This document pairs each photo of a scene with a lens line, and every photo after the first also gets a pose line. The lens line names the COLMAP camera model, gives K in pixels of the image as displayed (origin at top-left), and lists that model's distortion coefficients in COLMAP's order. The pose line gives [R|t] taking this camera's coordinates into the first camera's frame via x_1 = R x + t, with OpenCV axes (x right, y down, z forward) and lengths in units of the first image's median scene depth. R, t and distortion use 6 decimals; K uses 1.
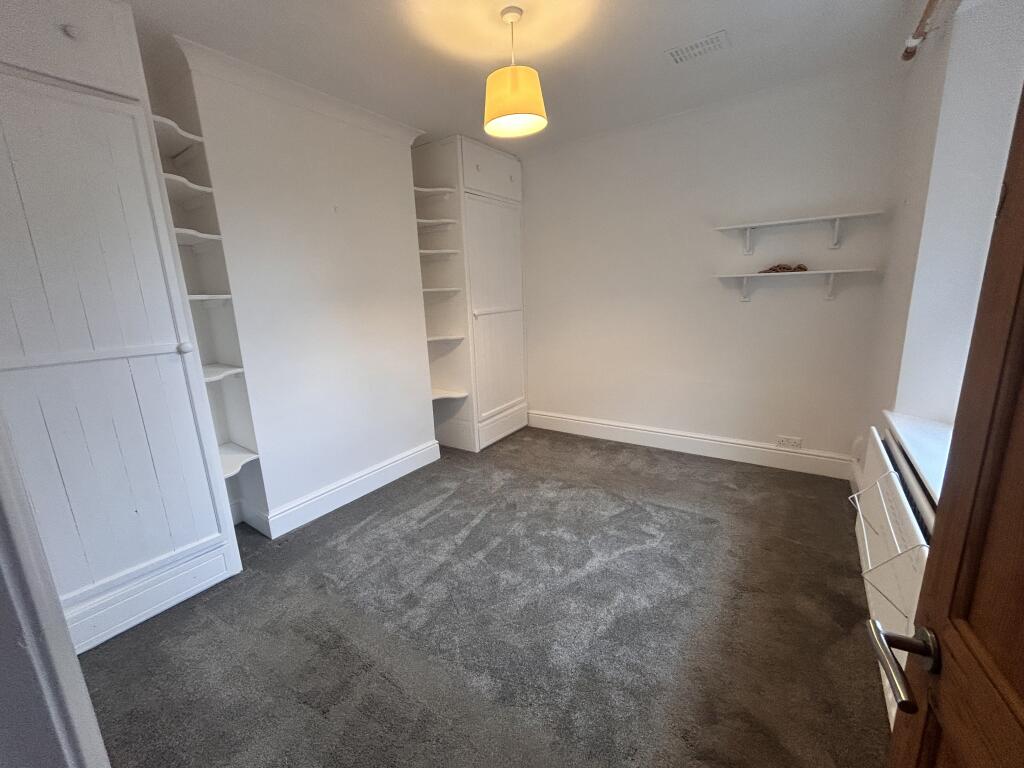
lens RADIAL K [[415.2, 0, 512.1], [0, 415.2, 381.6], [0, 0, 1]] dist [-0.002160, 0.000446]
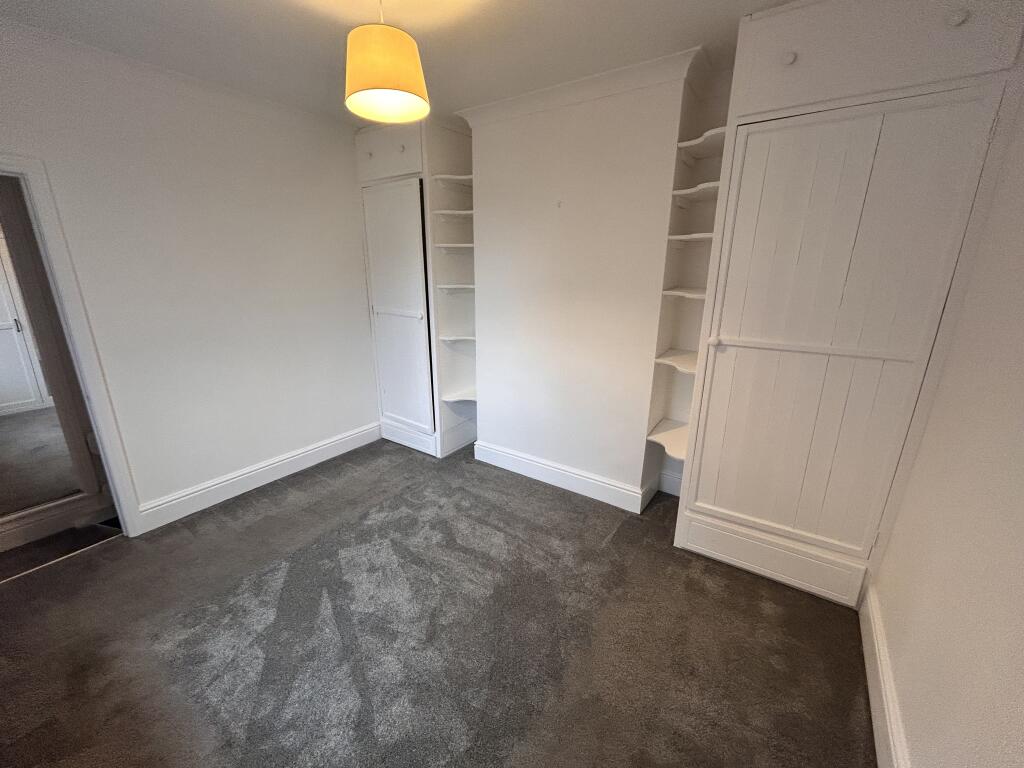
lens RADIAL K [[415.2, 0, 511.9], [0, 415.2, 382.8], [0, 0, 1]] dist [-0.002160, 0.000446]
pose [[-0.004917, 0.308905, -0.951080, 0.528034], [-0.216923, 0.928115, 0.302568, -0.242492], [0.976176, 0.207798, 0.062445, 0.749693]]
